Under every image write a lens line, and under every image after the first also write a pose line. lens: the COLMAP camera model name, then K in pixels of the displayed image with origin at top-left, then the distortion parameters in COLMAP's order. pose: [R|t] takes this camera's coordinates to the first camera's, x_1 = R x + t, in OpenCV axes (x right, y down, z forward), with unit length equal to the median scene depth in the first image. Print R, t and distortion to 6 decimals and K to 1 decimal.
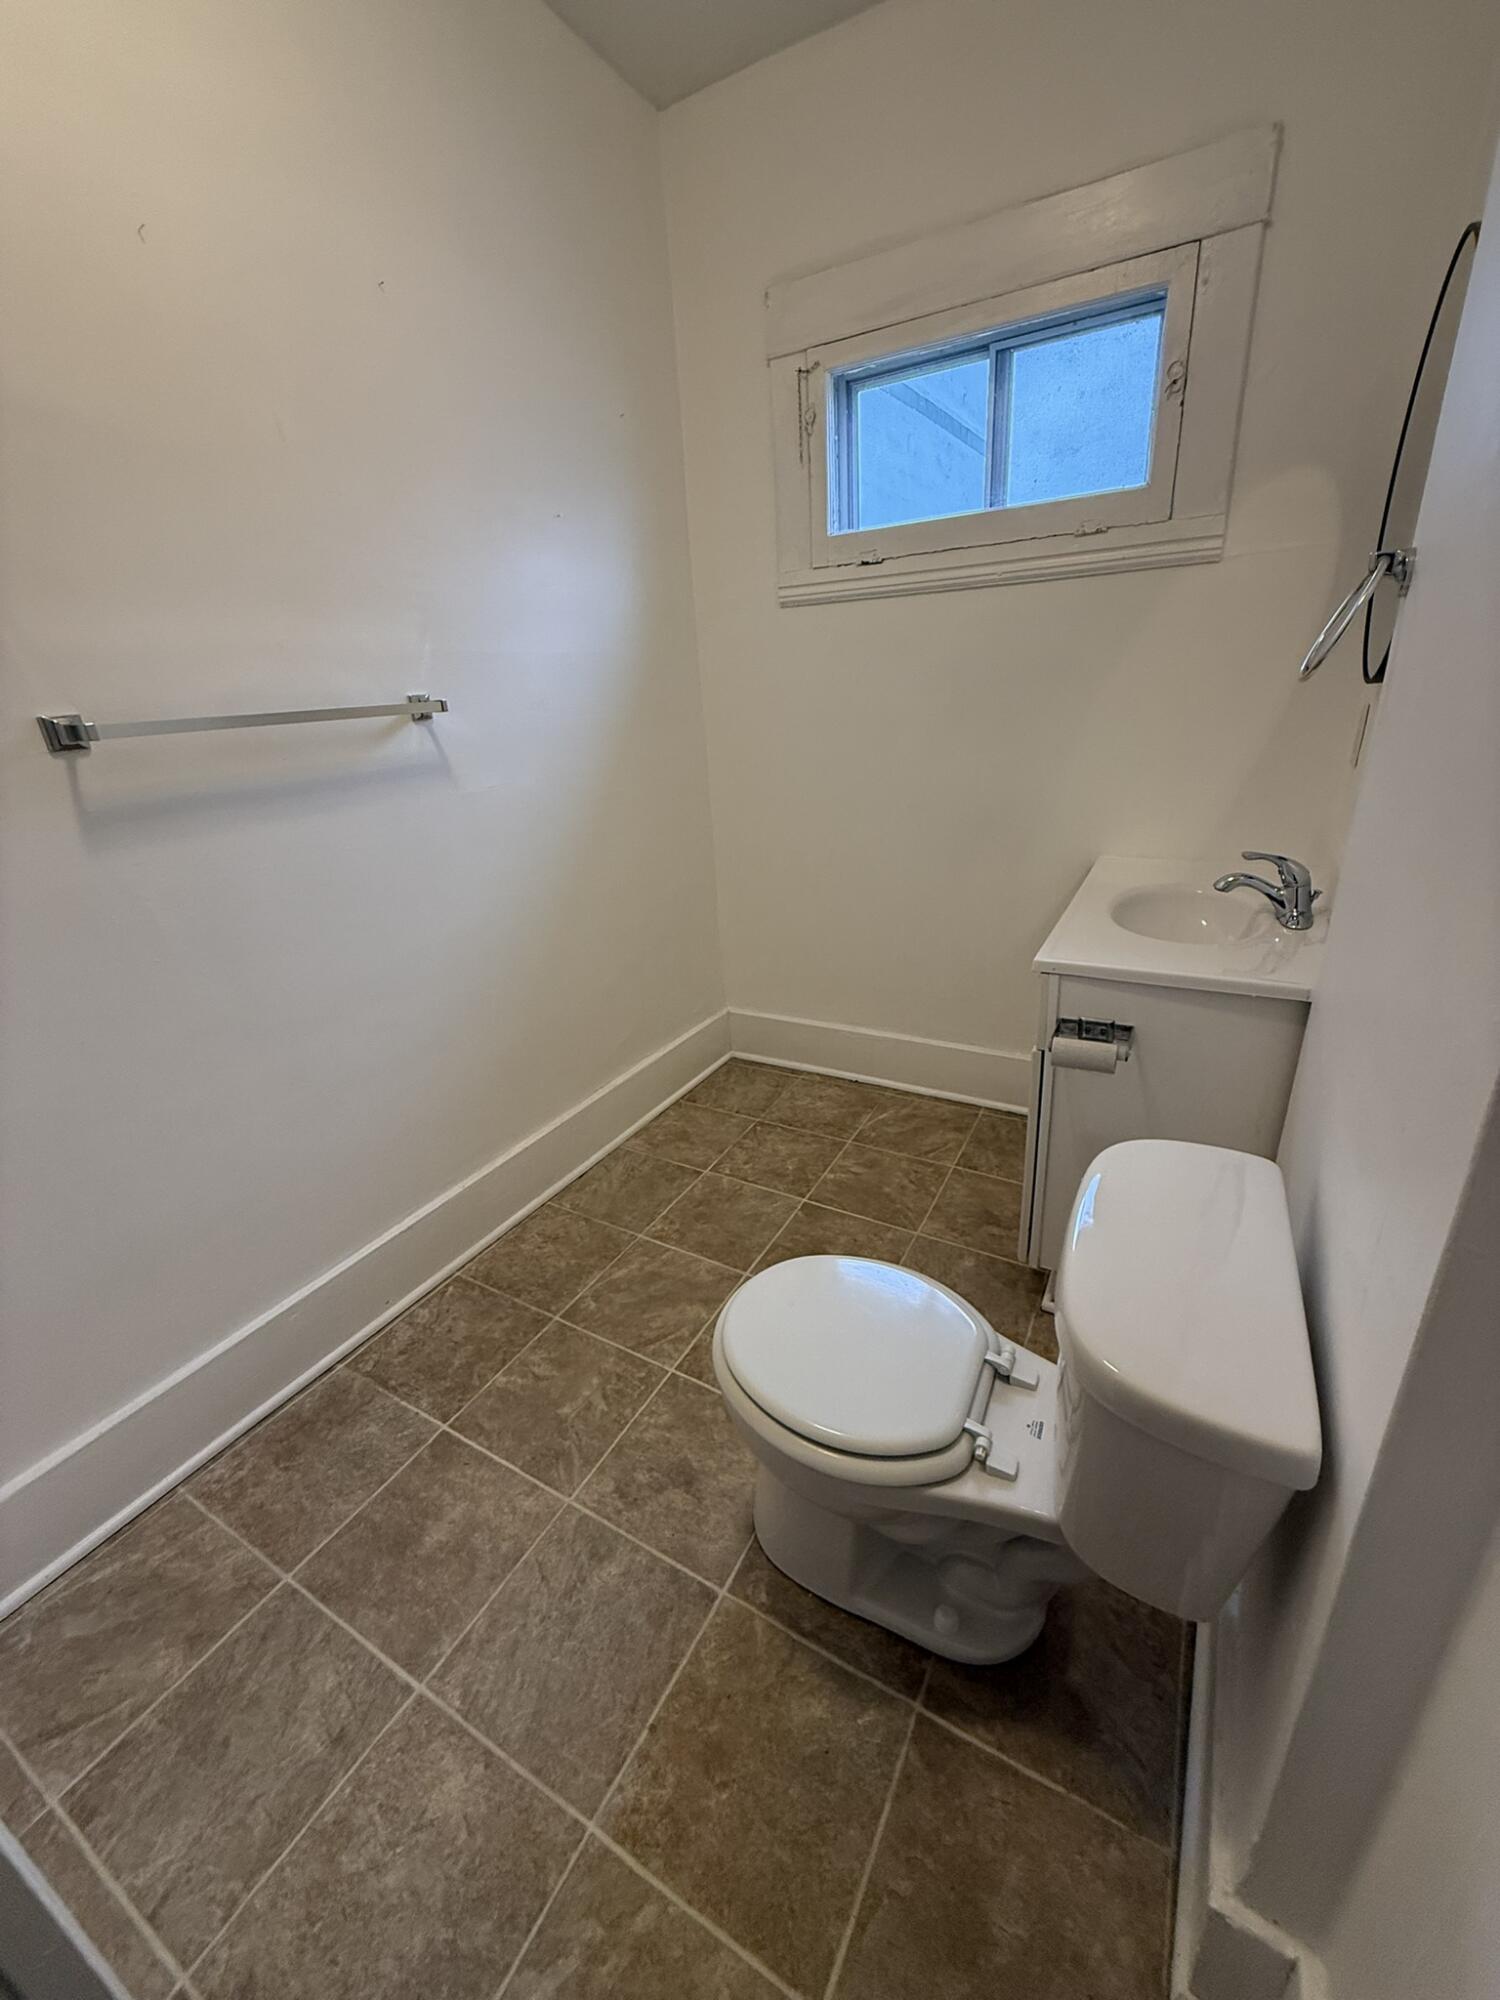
lens RADIAL K [[801.5, 0, 747.9], [0, 801.5, 993.8], [0, 0, 1]] dist [-0.000532, 0.000392]
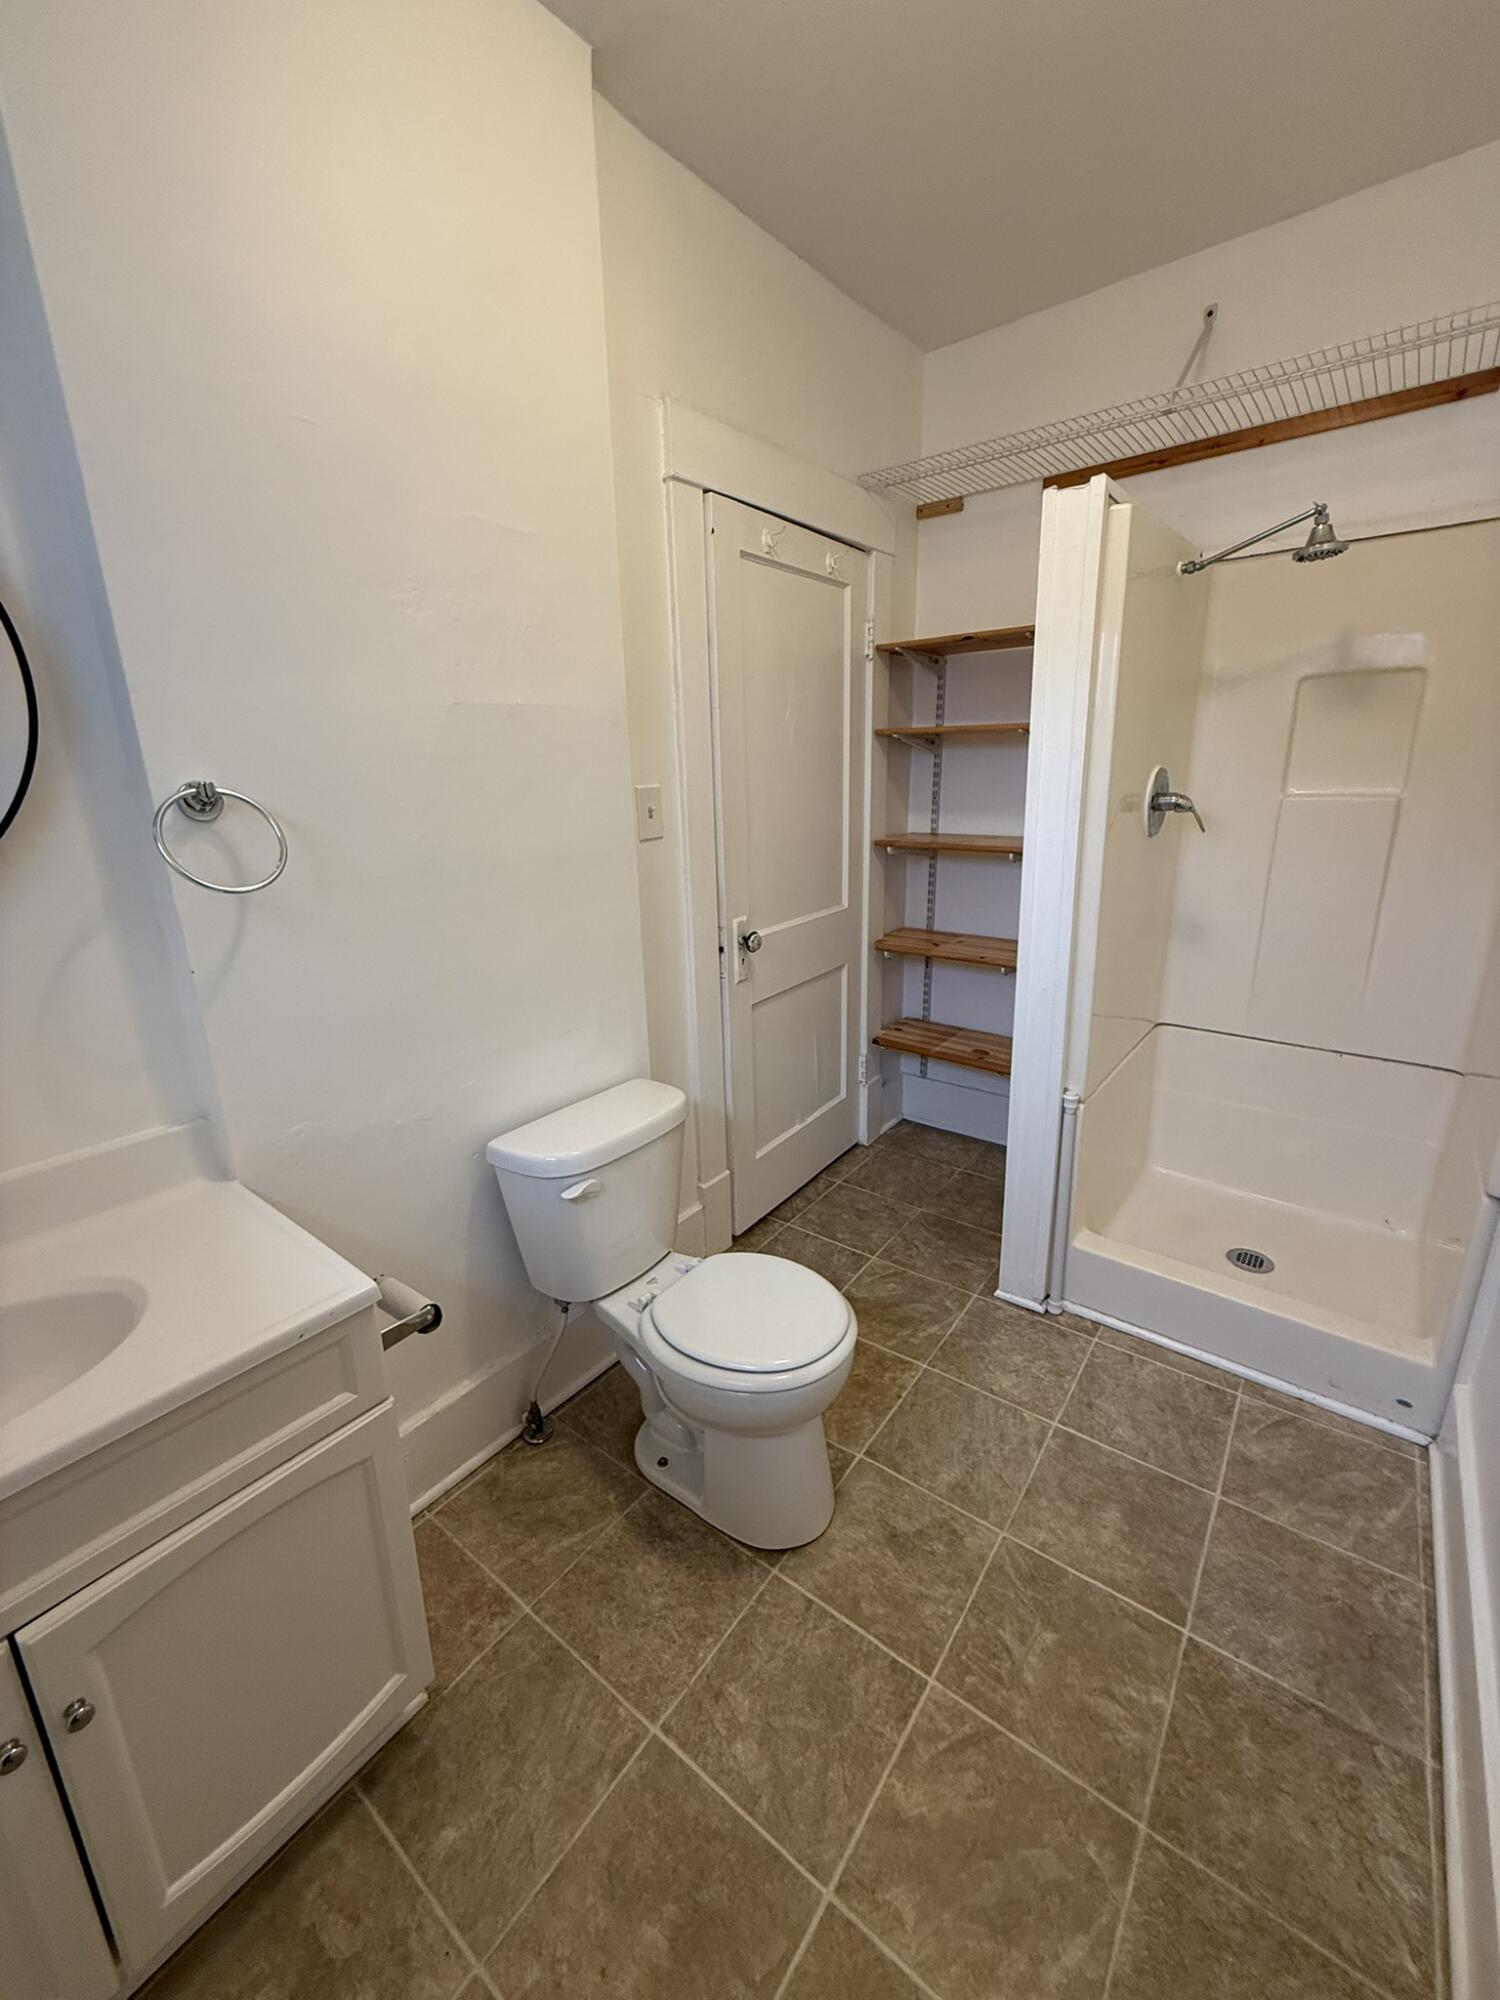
lens RADIAL K [[801.5, 0, 752.5], [0, 801.5, 993.3], [0, 0, 1]] dist [-0.000532, 0.000392]
pose [[-0.987534, 0.041618, 0.151806, -0.080310], [0.124968, 0.793689, 0.595350, -0.642653], [-0.095709, 0.606899, -0.788995, 1.426924]]
